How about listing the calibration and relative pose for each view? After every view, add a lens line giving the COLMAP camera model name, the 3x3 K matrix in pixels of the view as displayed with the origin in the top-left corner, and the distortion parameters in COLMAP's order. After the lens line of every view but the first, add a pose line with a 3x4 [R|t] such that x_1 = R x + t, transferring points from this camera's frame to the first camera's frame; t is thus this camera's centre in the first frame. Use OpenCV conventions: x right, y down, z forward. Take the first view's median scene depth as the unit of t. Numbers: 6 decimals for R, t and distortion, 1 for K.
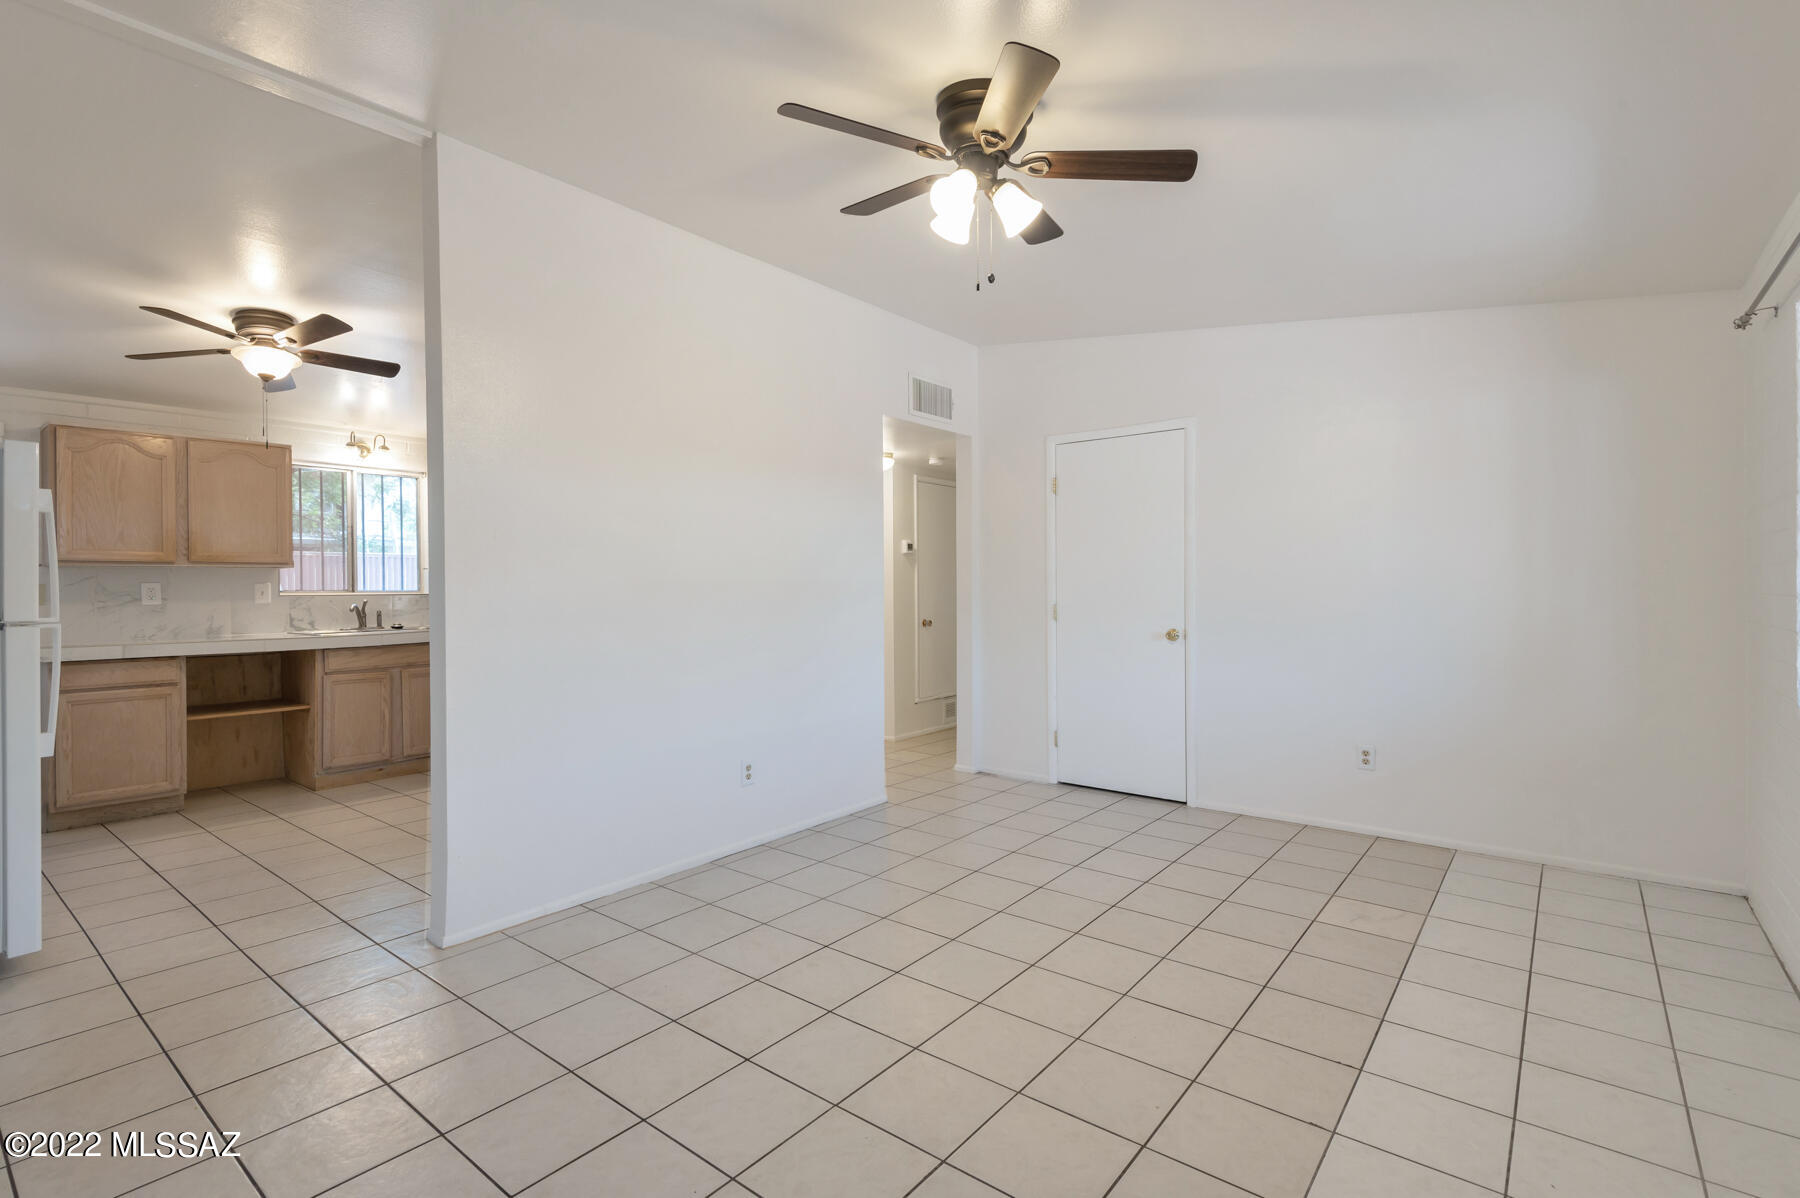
lens RADIAL K [[836.3, 0, 915.7], [0, 836.3, 588.6], [0, 0, 1]] dist [-0.004102, -0.002656]
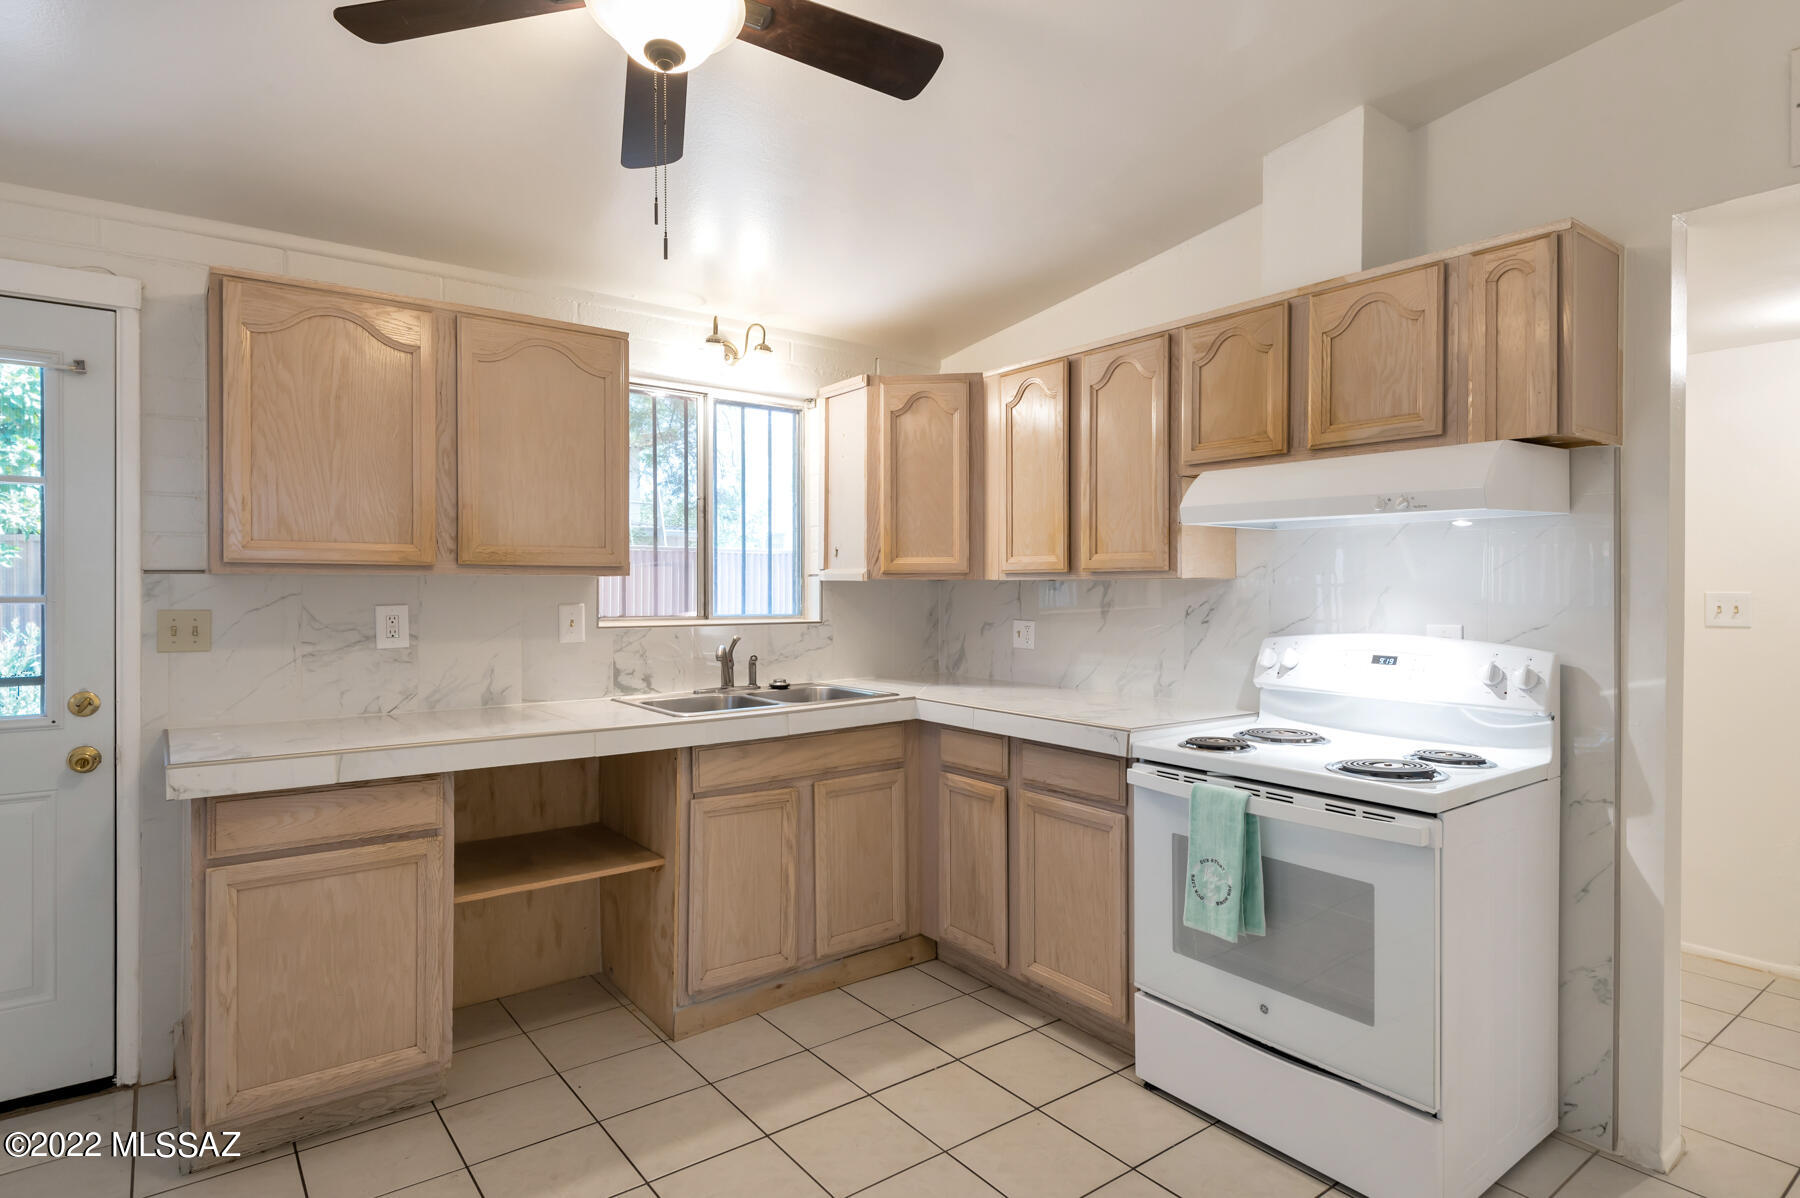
lens RADIAL K [[955.5, 0, 890.6], [0, 955.5, 589.1], [0, 0, 1]] dist [0.005221, -0.001721]
pose [[0.964935, 0.012373, -0.262197, -0.459082], [-0.011392, 0.999921, 0.005260, -0.022877], [0.262242, -0.002089, 0.965000, 0.501095]]
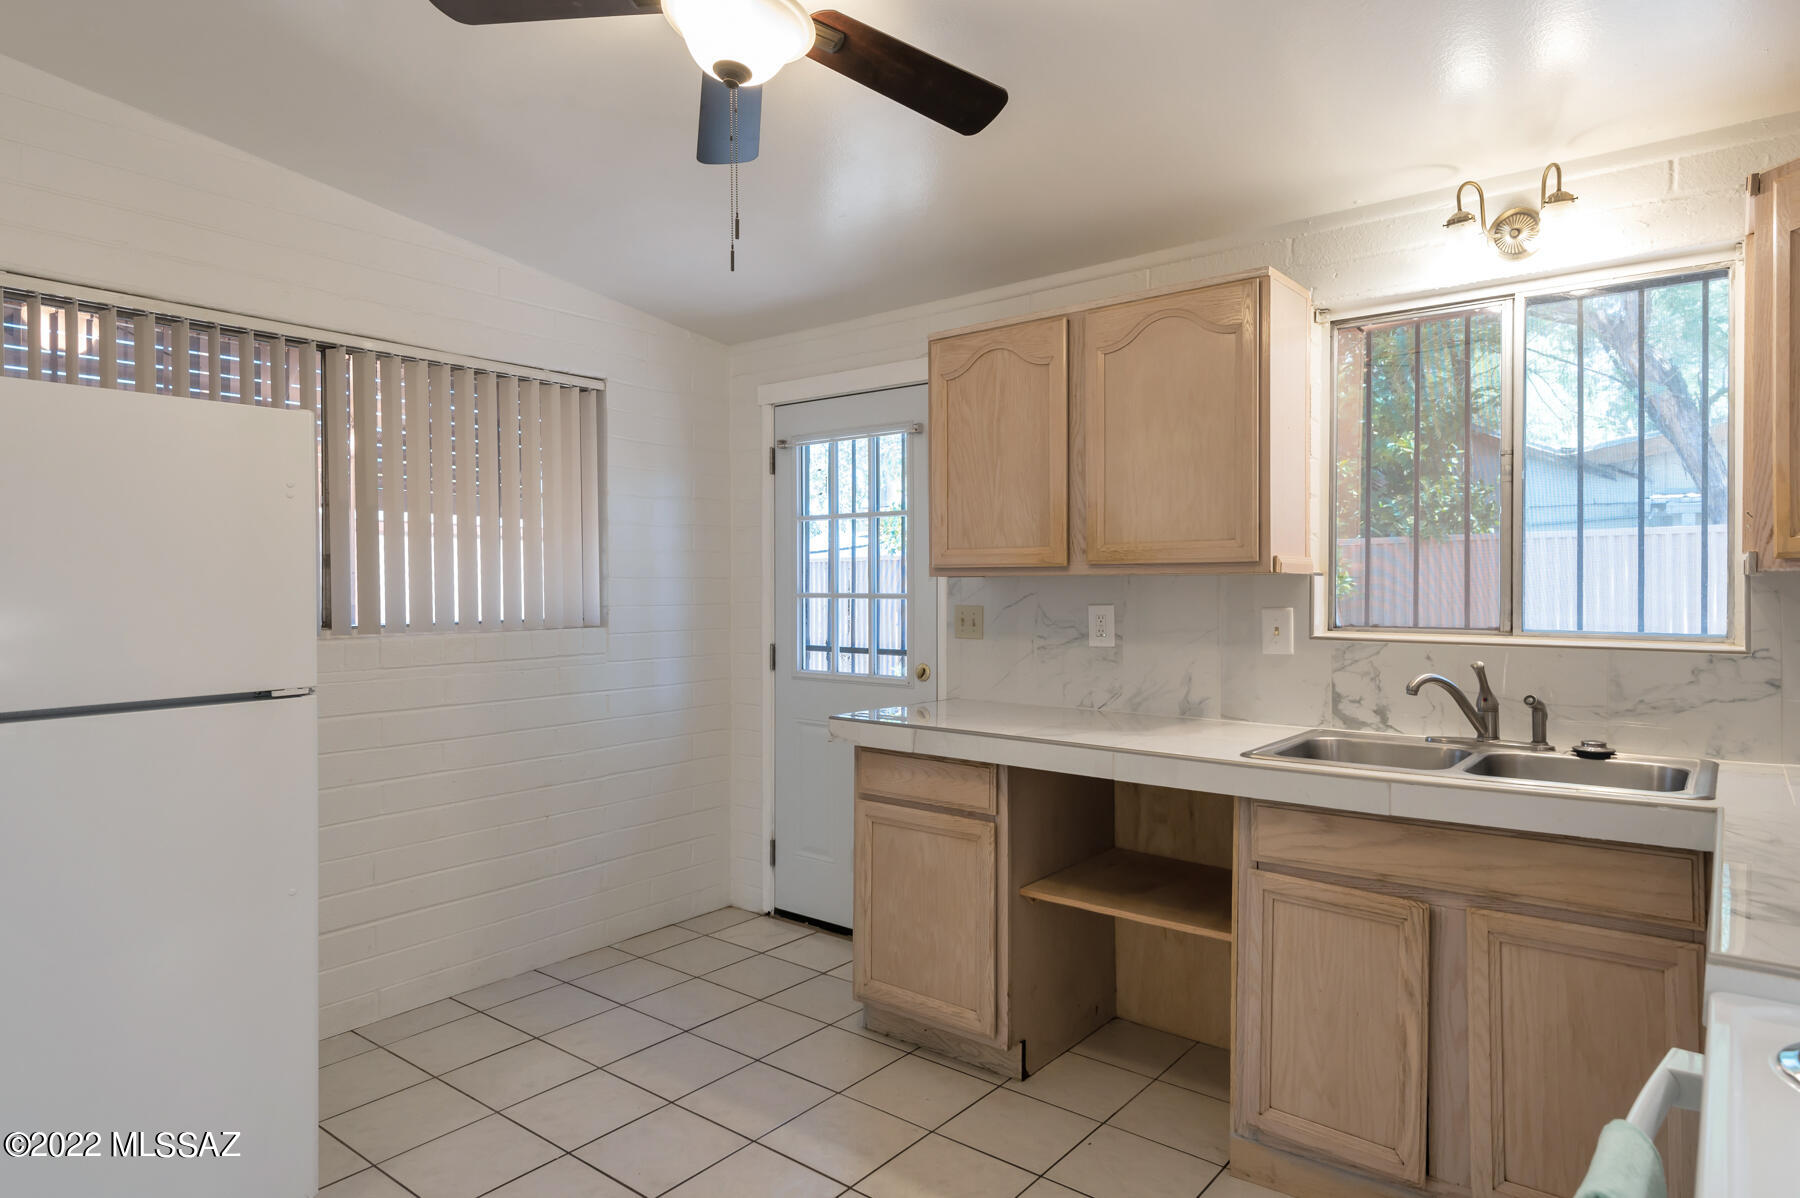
lens RADIAL K [[1059.4, 0, 896.5], [0, 1059.4, 583.1], [0, 0, 1]] dist [0.029026, -0.002408]
pose [[-0.032662, 0.008292, -0.999432, -0.239622], [0.001991, 0.999964, 0.008231, -0.025933], [0.999464, -0.001721, -0.032677, 0.870098]]
